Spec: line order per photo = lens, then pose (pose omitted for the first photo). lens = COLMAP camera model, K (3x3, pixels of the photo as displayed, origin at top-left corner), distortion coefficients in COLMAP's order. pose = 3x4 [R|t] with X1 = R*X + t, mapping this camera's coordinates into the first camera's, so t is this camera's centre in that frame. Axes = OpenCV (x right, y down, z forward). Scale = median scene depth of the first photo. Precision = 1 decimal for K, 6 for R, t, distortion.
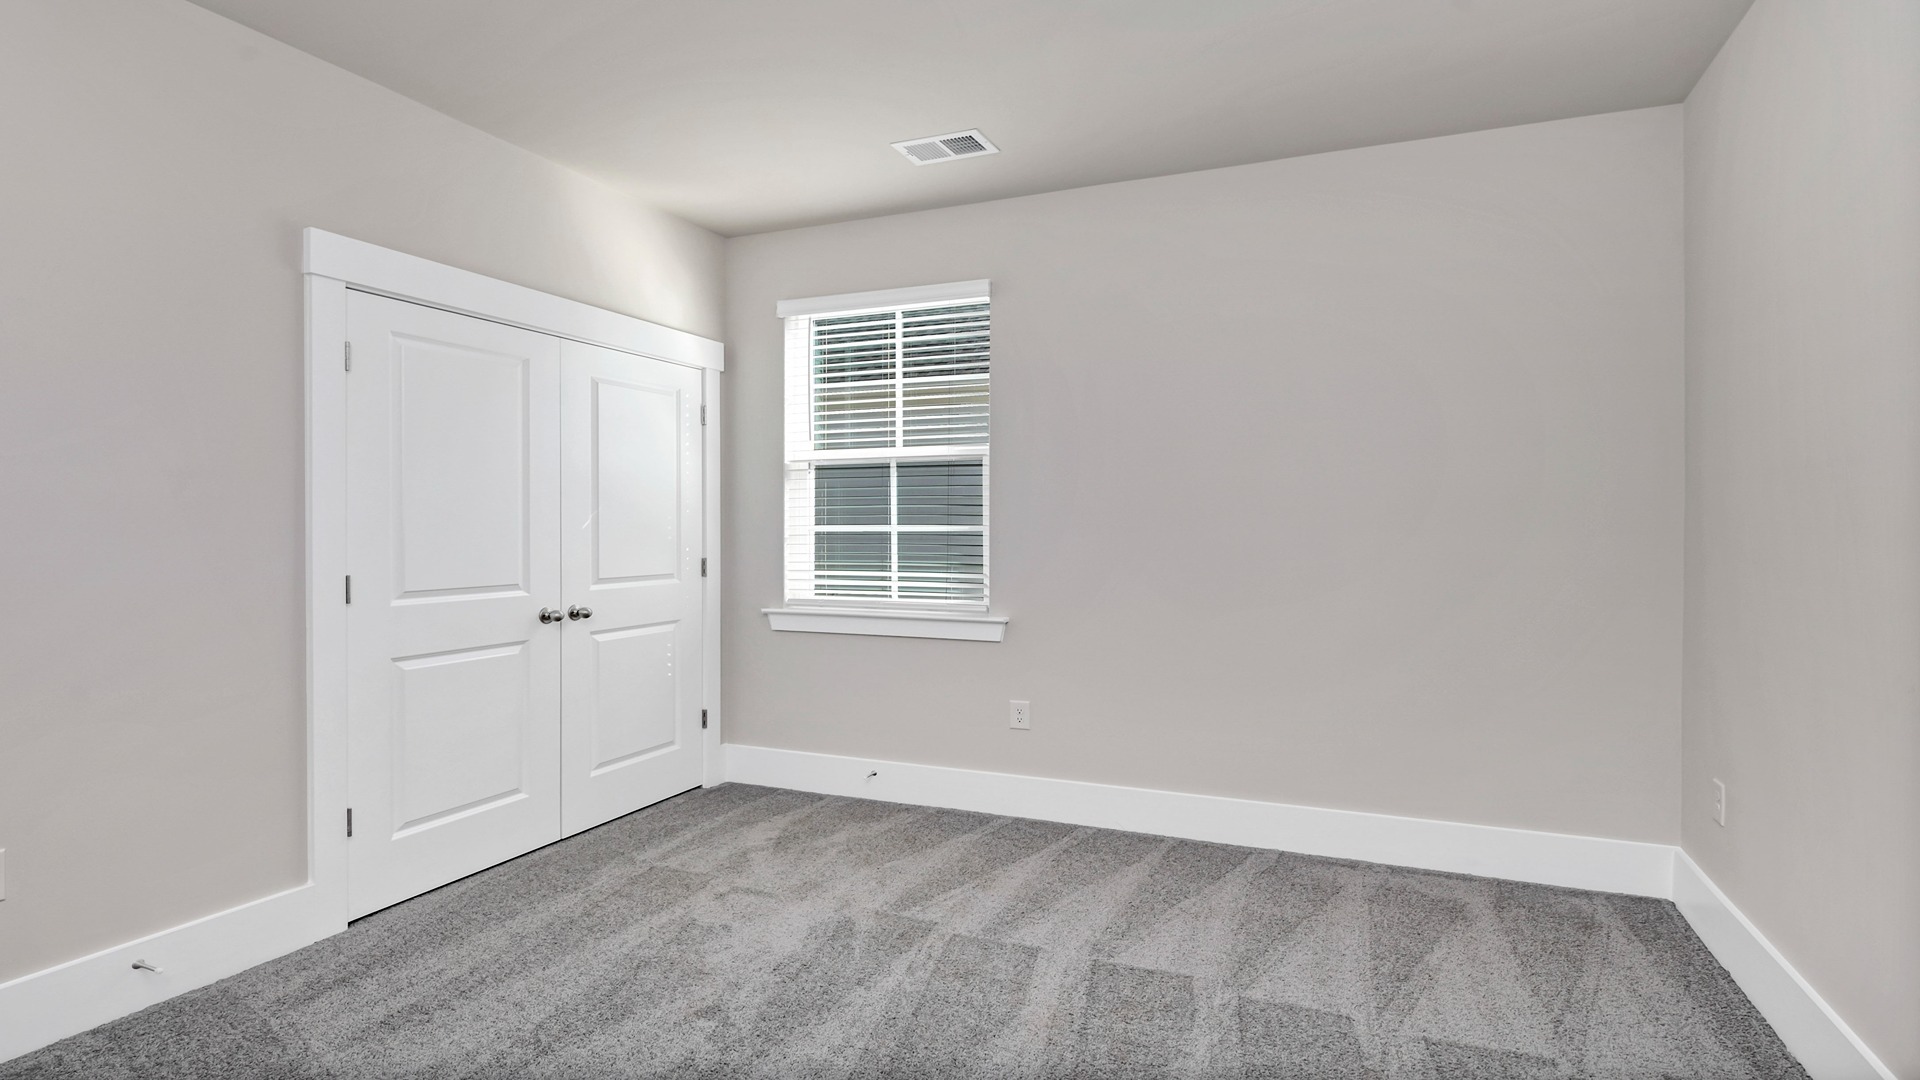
lens RADIAL K [[956.3, 0, 972.0], [0, 956.3, 526.6], [0, 0, 1]] dist [0.001097, -0.000462]
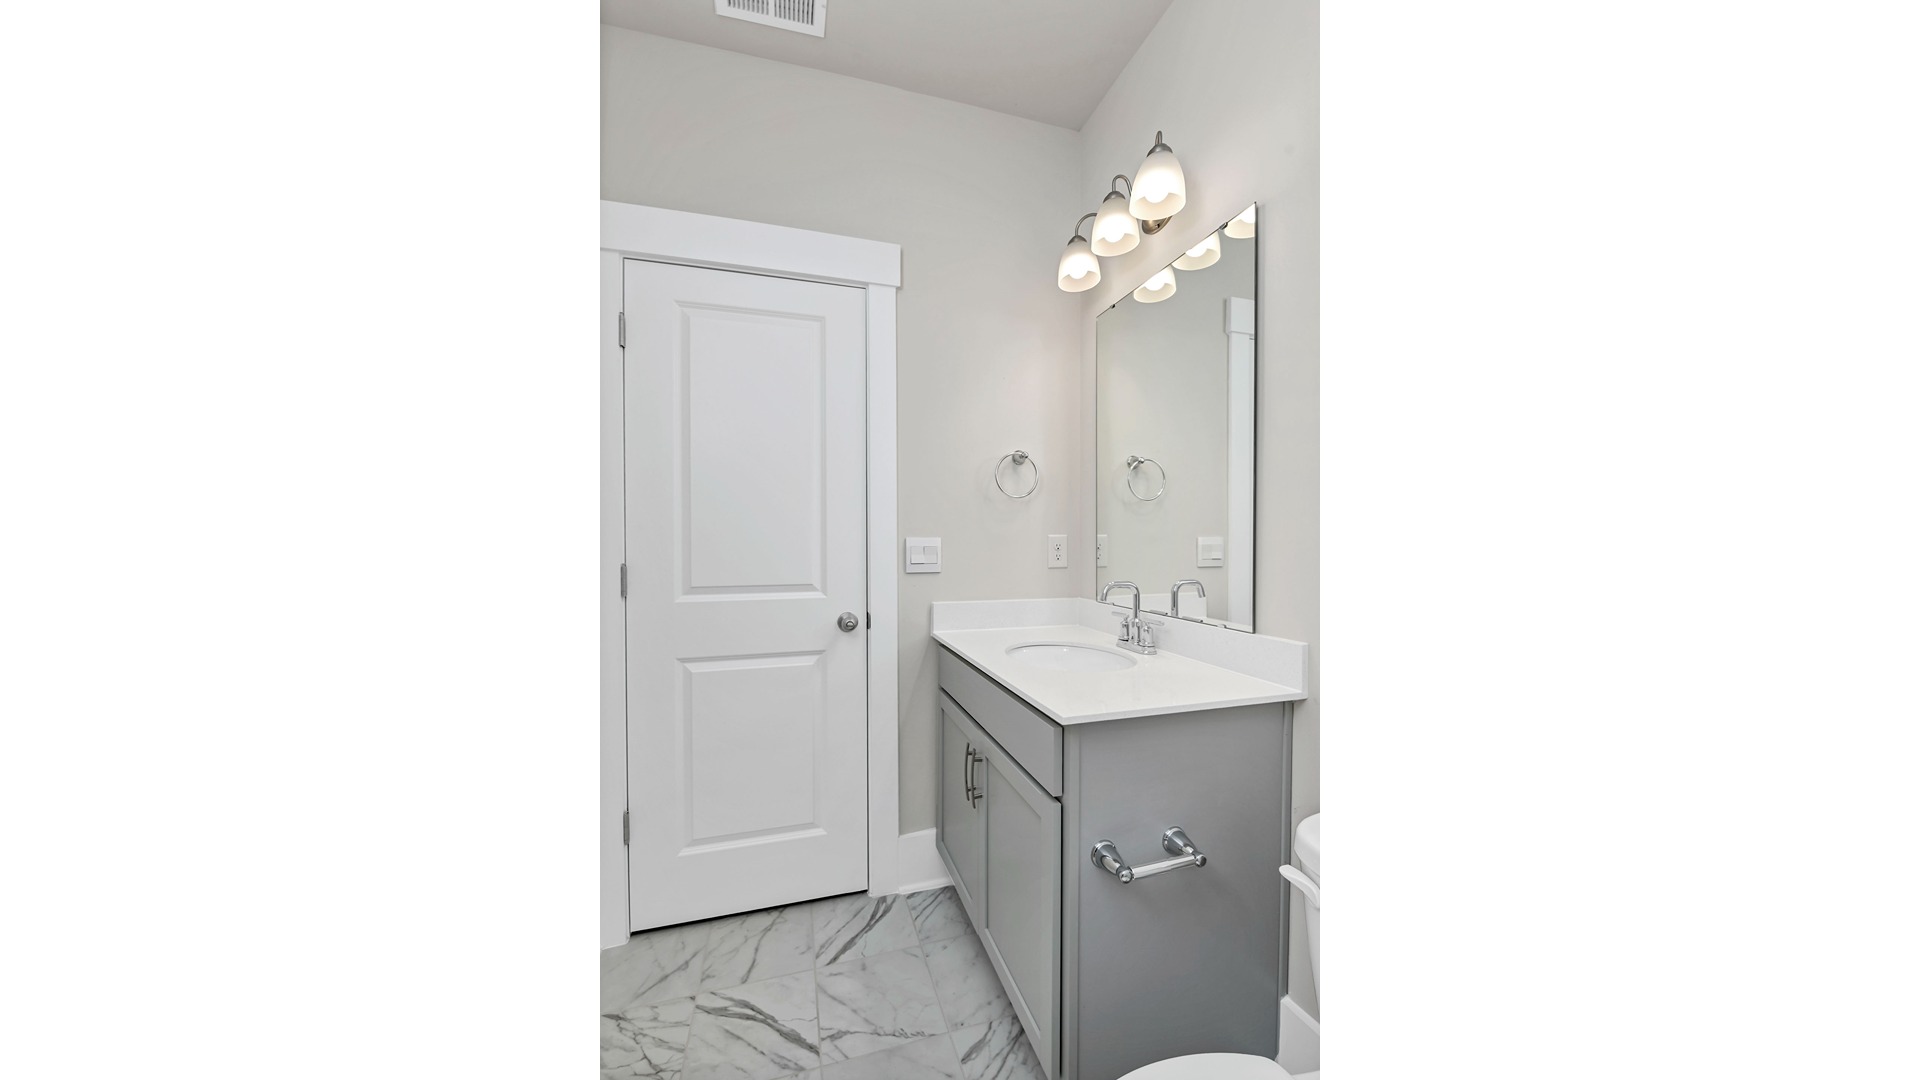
lens RADIAL K [[956.3, 0, 972.0], [0, 956.3, 526.6], [0, 0, 1]] dist [0.001097, -0.000462]
pose [[0.765466, 0.016117, -0.643274, 0.197245], [-0.011793, 0.999870, 0.011018, -0.002312], [0.643368, -0.000848, 0.765557, 0.476376]]
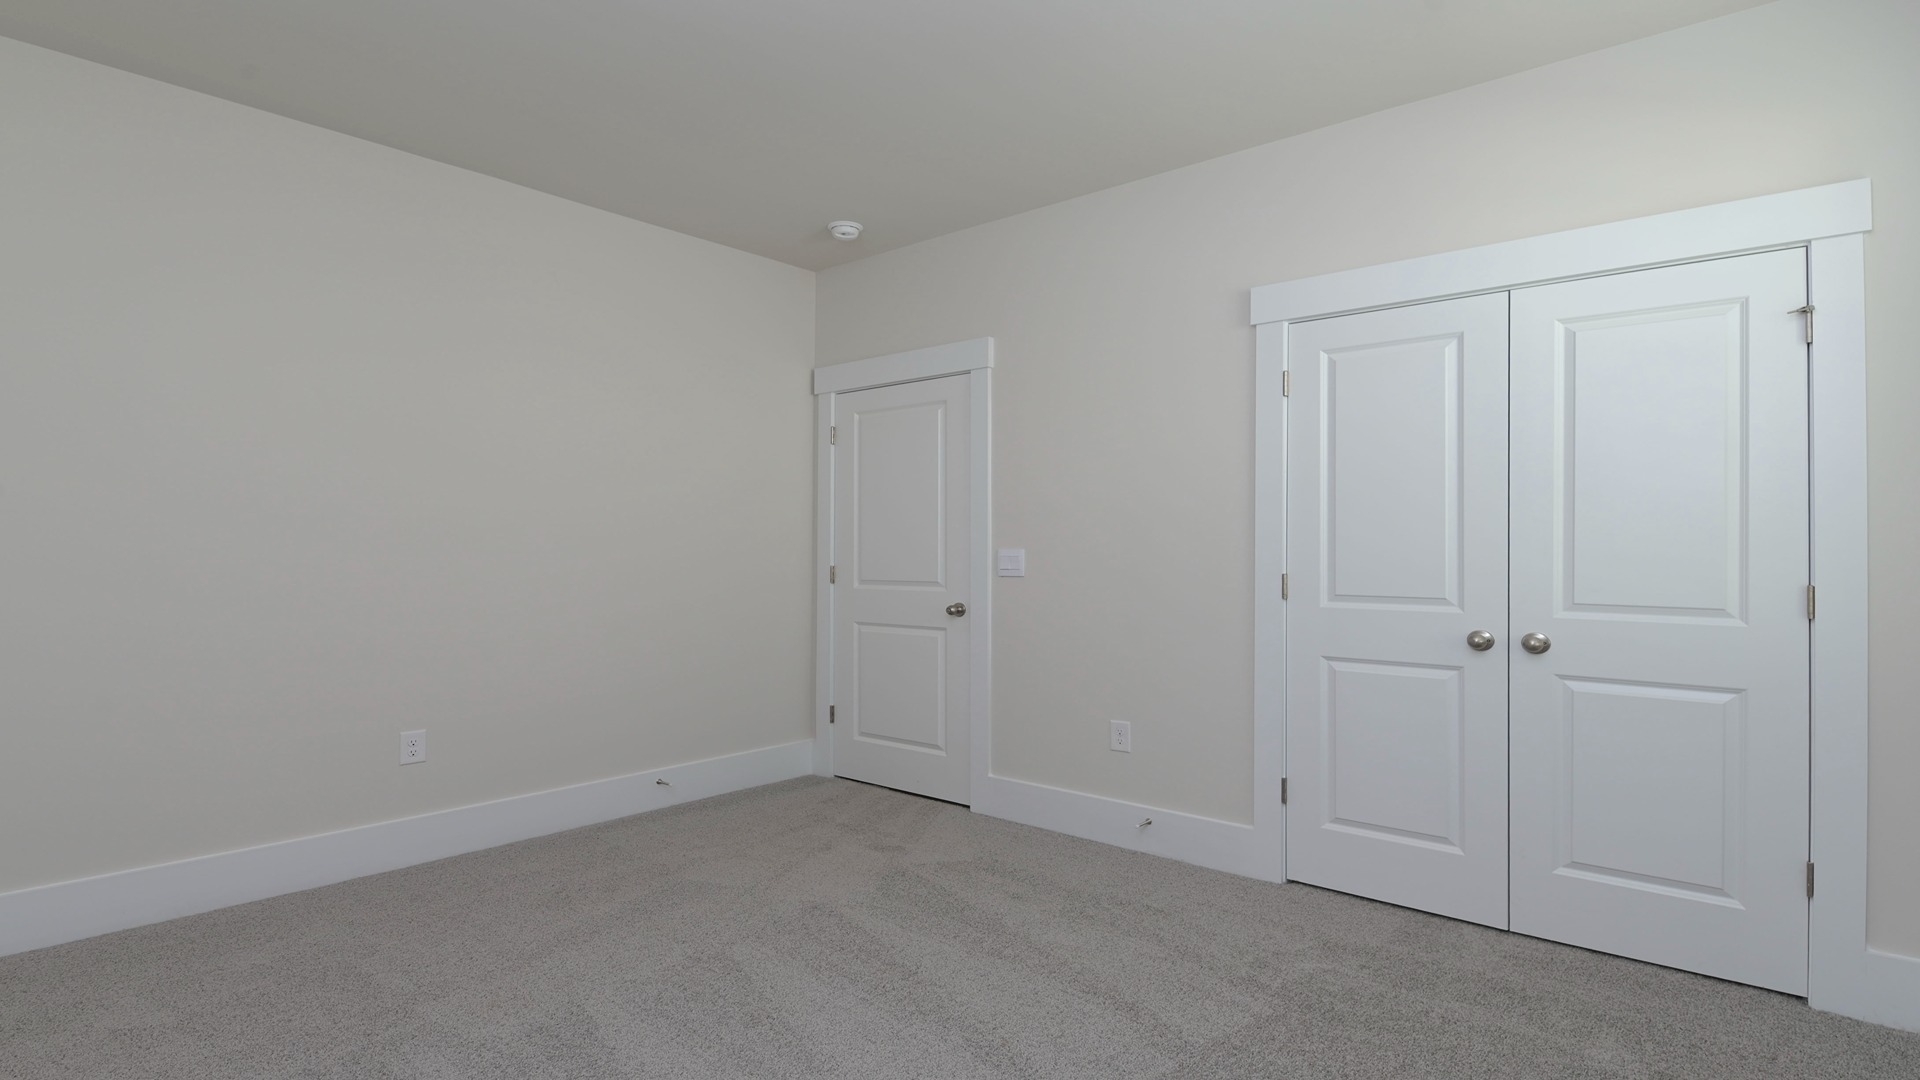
lens RADIAL K [[774.5, 0, 956.5], [0, 774.5, 513.9], [0, 0, 1]] dist [0.000857, -0.008418]
pose [[-0.231438, -0.023426, -0.972568, 0.327870], [0.009408, 0.999609, -0.026316, -0.001744], [0.972804, -0.015241, -0.231127, 0.795486]]
